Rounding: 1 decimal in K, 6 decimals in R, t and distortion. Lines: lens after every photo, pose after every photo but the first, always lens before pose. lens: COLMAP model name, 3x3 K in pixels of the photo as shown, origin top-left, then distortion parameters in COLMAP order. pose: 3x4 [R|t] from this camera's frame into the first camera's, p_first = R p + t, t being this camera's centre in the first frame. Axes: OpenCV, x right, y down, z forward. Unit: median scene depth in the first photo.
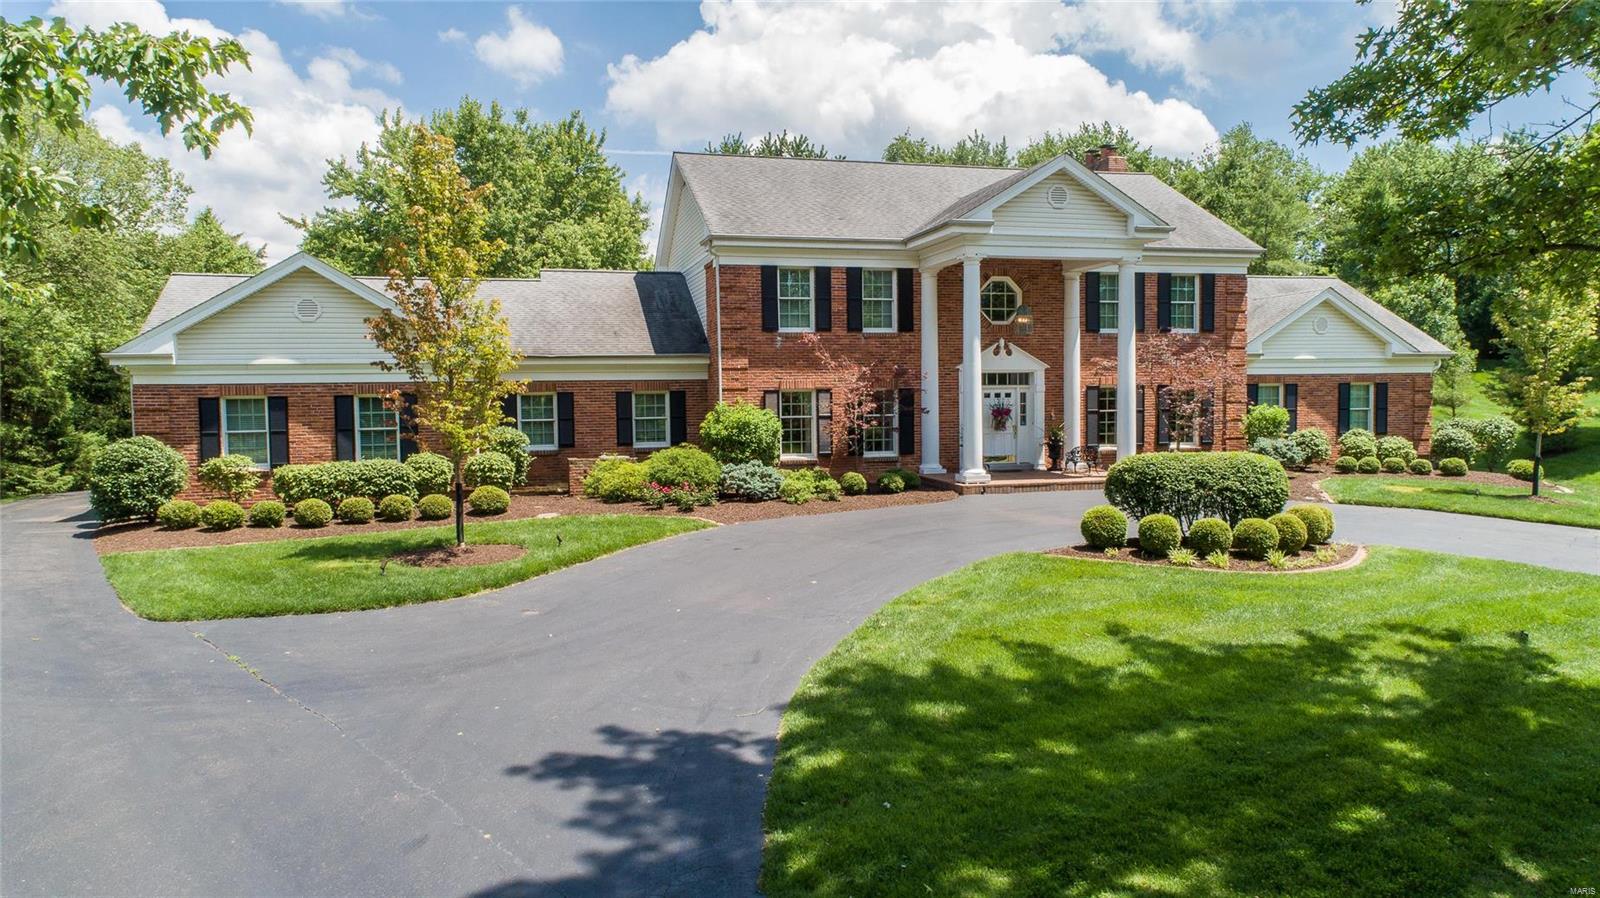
lens RADIAL K [[1100.9, 0, 795.3], [0, 1100.9, 458.6], [0, 0, 1]] dist [-0.032087, -0.001133]
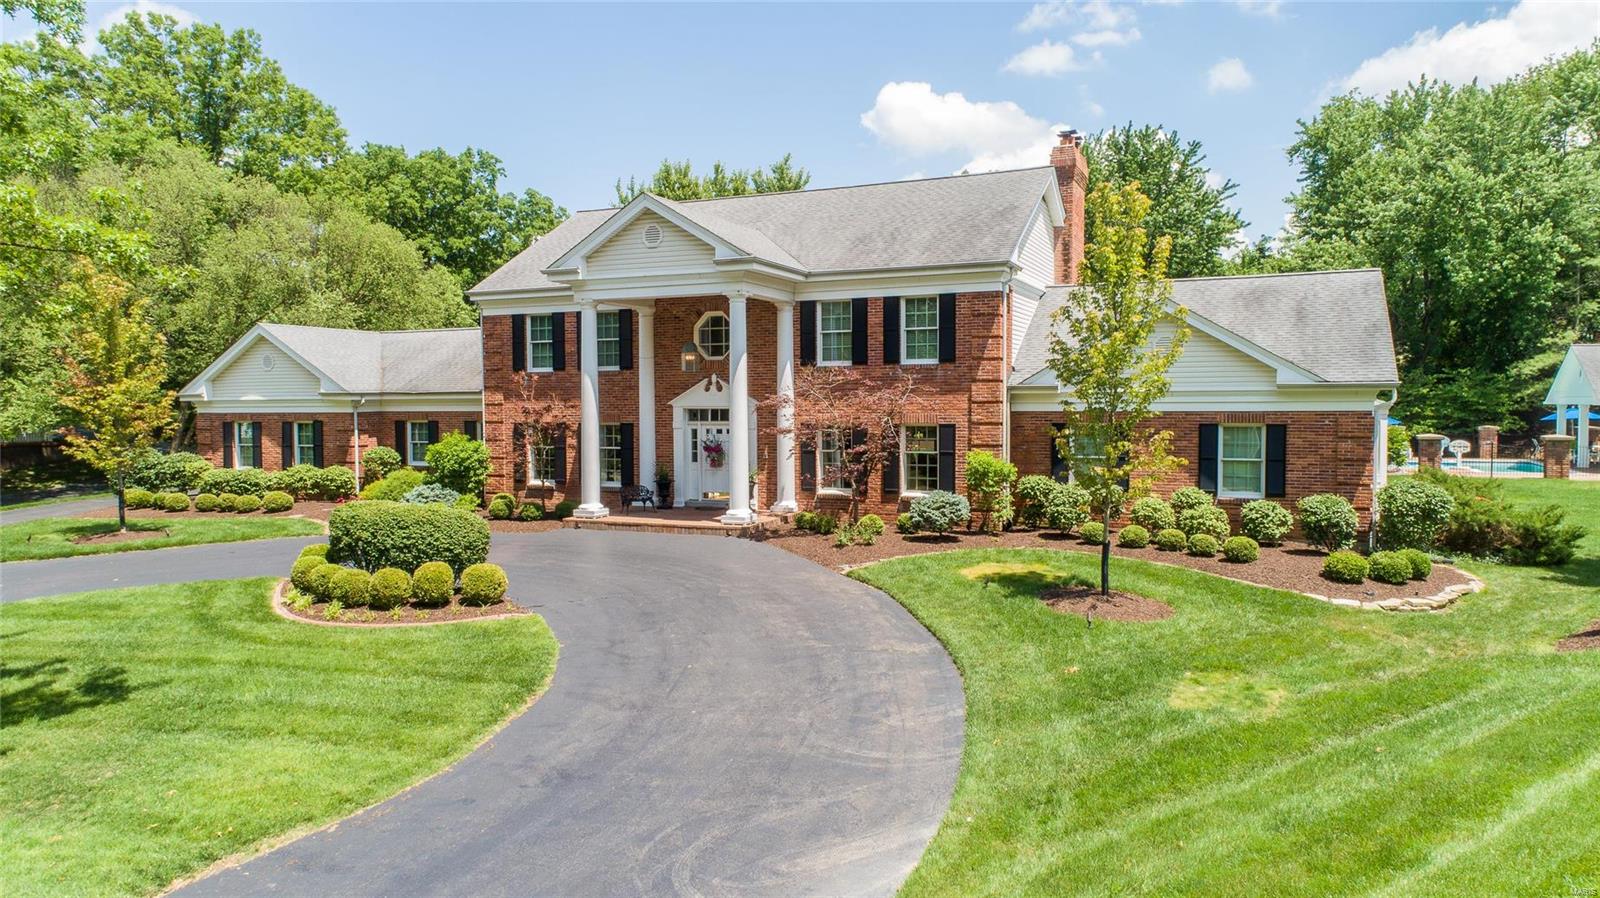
lens RADIAL K [[1100.9, 0, 812.2], [0, 1100.9, 439.1], [0, 0, 1]] dist [-0.032087, -0.001133]
pose [[0.782182, 0.025682, -0.622521, 0.868376], [-0.049102, 0.998583, -0.020499, -0.035106], [0.621113, 0.046601, 0.782335, 0.284937]]
